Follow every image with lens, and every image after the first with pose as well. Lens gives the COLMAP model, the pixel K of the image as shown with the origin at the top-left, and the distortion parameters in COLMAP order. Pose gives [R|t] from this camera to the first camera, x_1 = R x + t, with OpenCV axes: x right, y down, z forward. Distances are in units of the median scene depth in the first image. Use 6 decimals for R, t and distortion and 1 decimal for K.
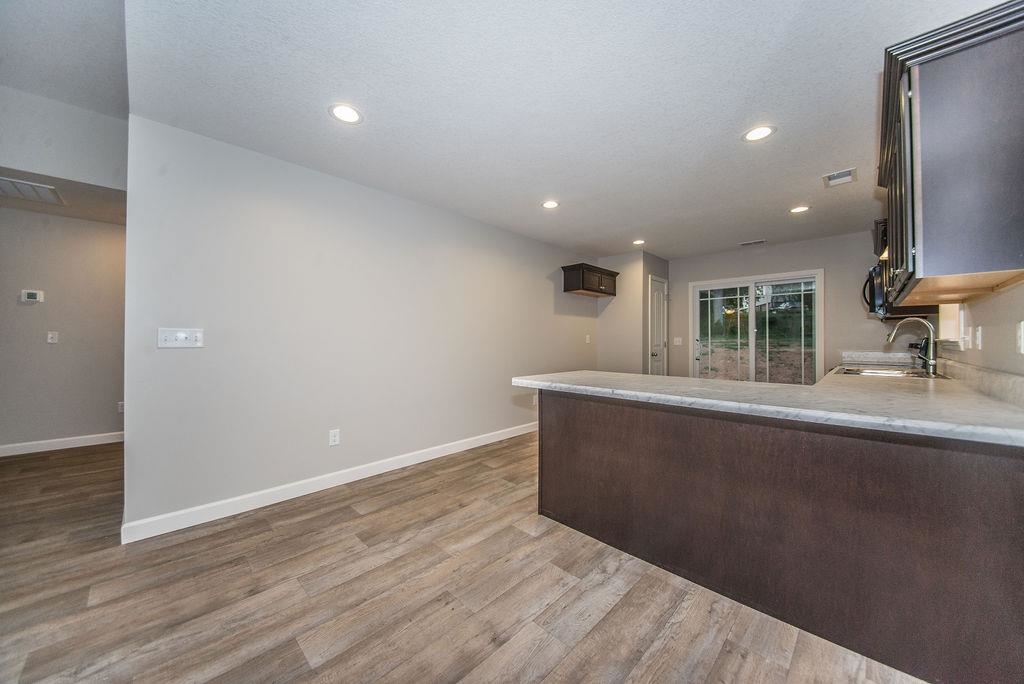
lens RADIAL K [[363.1, 0, 517.6], [0, 363.1, 340.6], [0, 0, 1]] dist [0.025561, -0.000207]
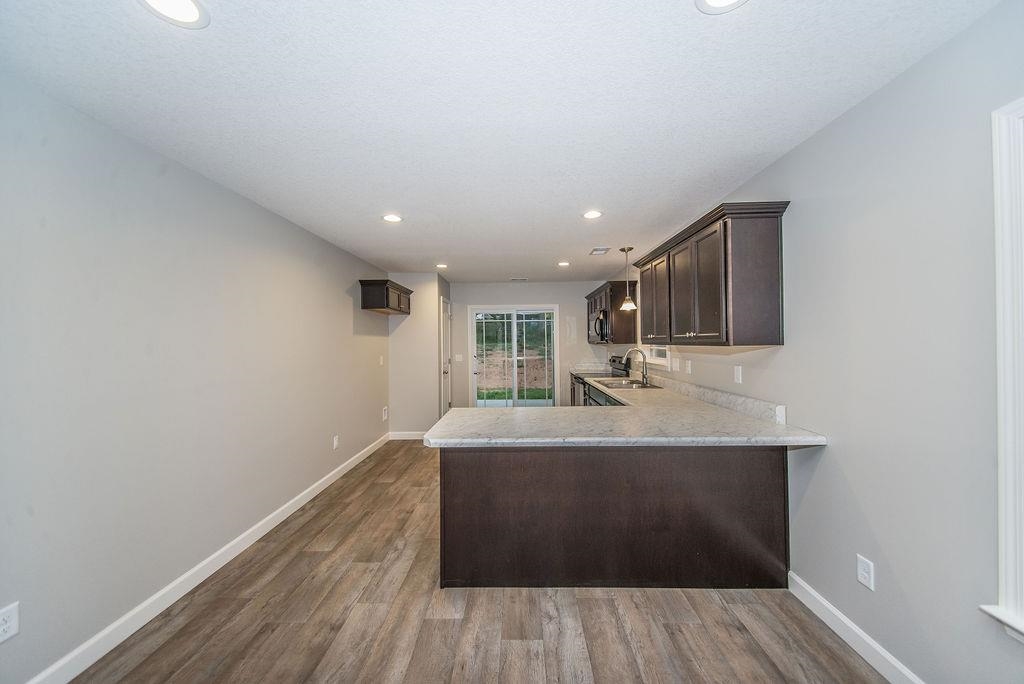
lens RADIAL K [[363.1, 0, 517.6], [0, 363.1, 340.6], [0, 0, 1]] dist [0.025561, -0.000207]
pose [[0.728511, -0.002592, 0.685029, -0.376096], [0.008493, 0.999950, -0.005248, -0.097787], [-0.684982, 0.009642, 0.728497, 0.219258]]
